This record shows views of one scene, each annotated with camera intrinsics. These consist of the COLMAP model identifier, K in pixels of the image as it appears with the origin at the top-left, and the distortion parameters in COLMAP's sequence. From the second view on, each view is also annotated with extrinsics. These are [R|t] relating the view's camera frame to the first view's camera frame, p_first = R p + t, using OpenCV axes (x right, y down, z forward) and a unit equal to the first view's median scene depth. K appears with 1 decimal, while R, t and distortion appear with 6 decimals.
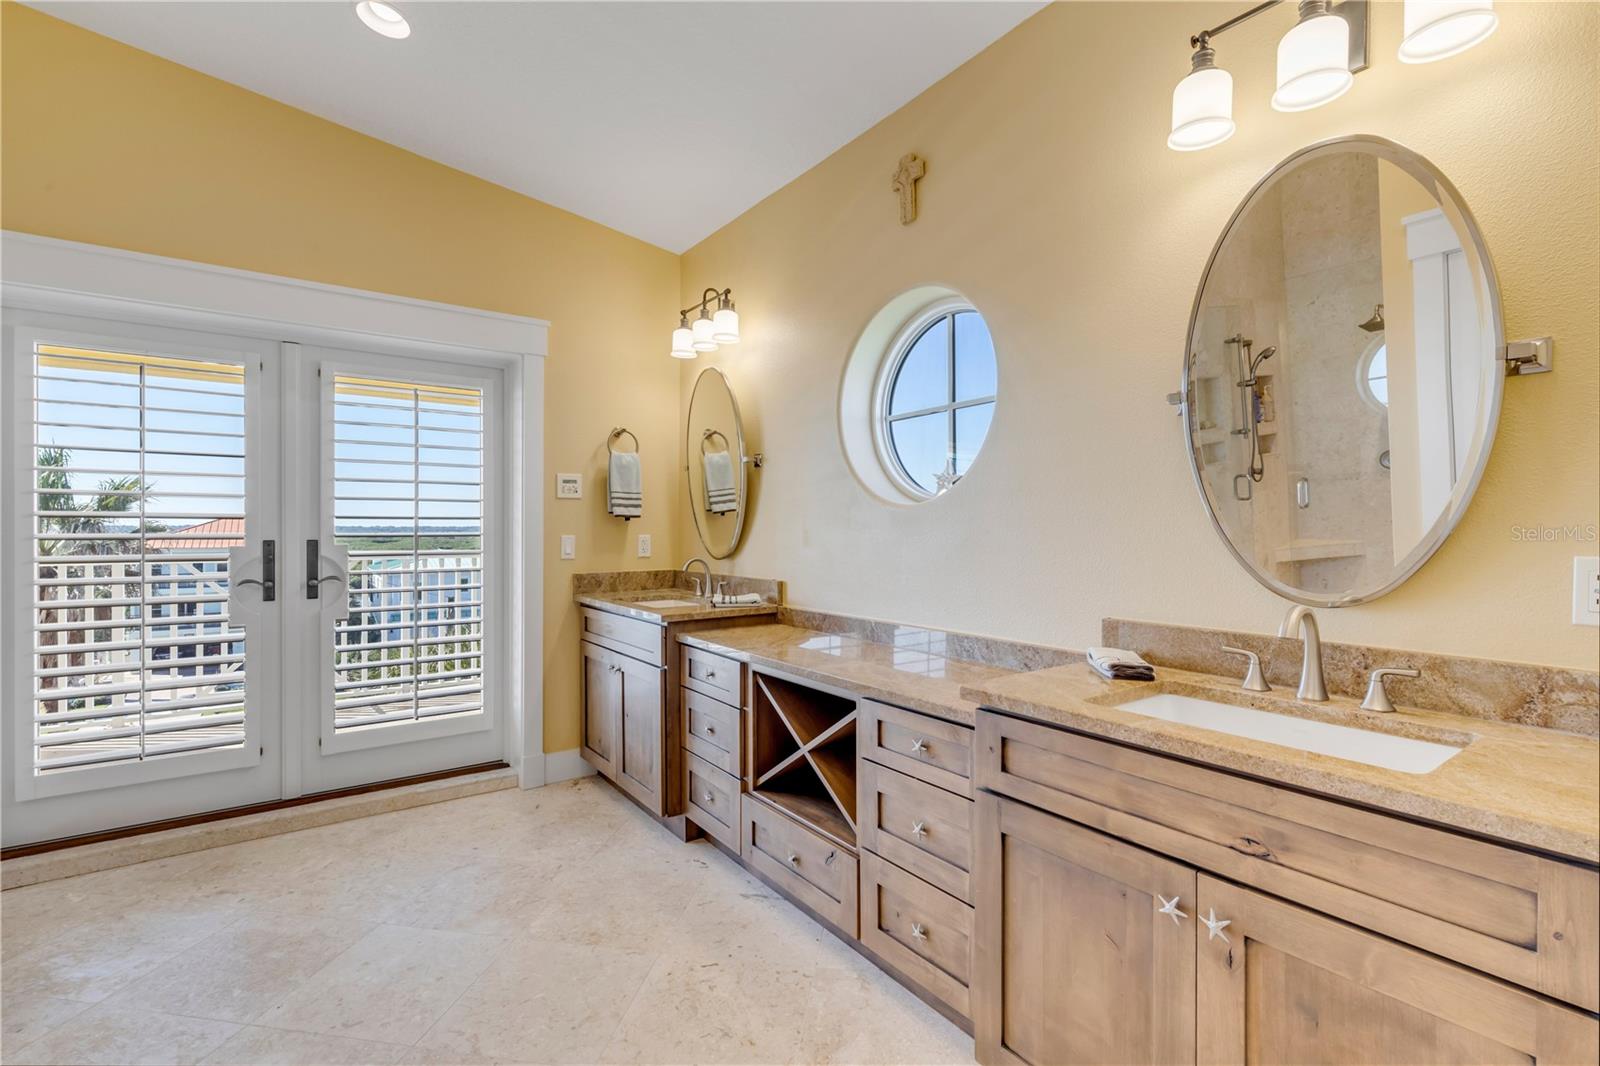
lens RADIAL K [[718.6, 0, 796.3], [0, 718.6, 532.1], [0, 0, 1]] dist [0.003944, 0.000129]
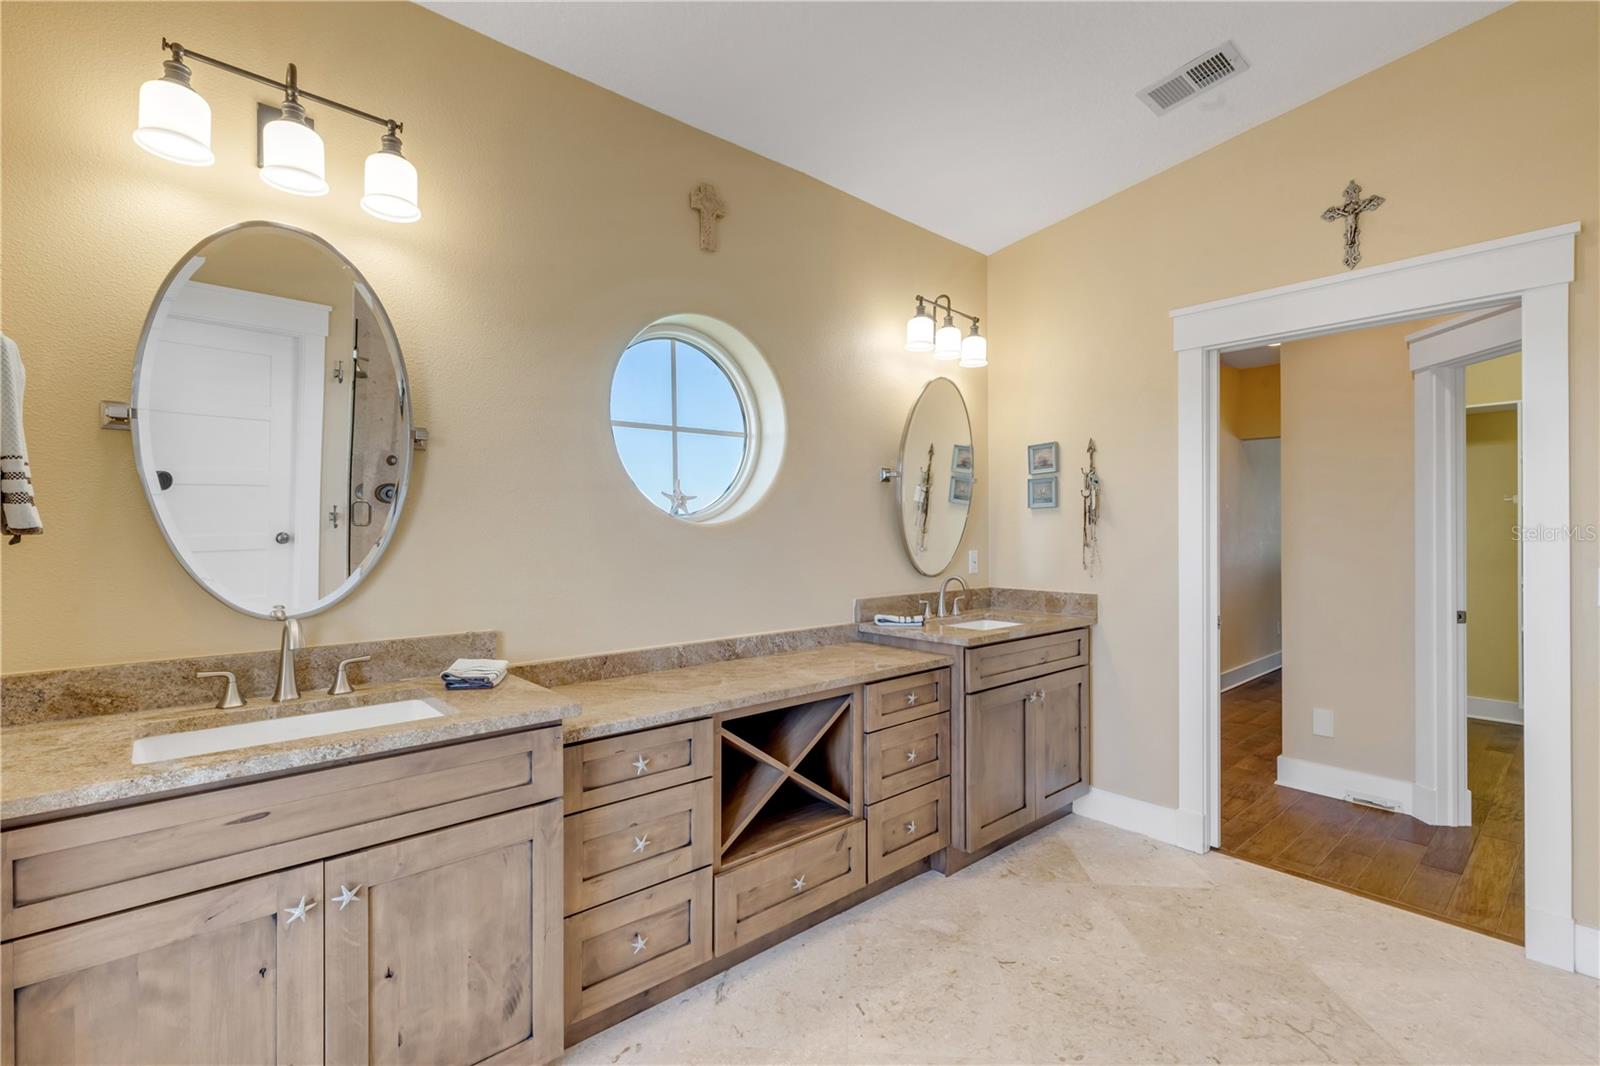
lens RADIAL K [[718.6, 0, 797.4], [0, 718.6, 526.0], [0, 0, 1]] dist [0.003944, 0.000129]
pose [[-0.103251, -0.003853, 0.994648, -1.004910], [-0.000294, 0.999993, 0.003843, -0.044797], [-0.994655, 0.000104, -0.103252, 1.114584]]
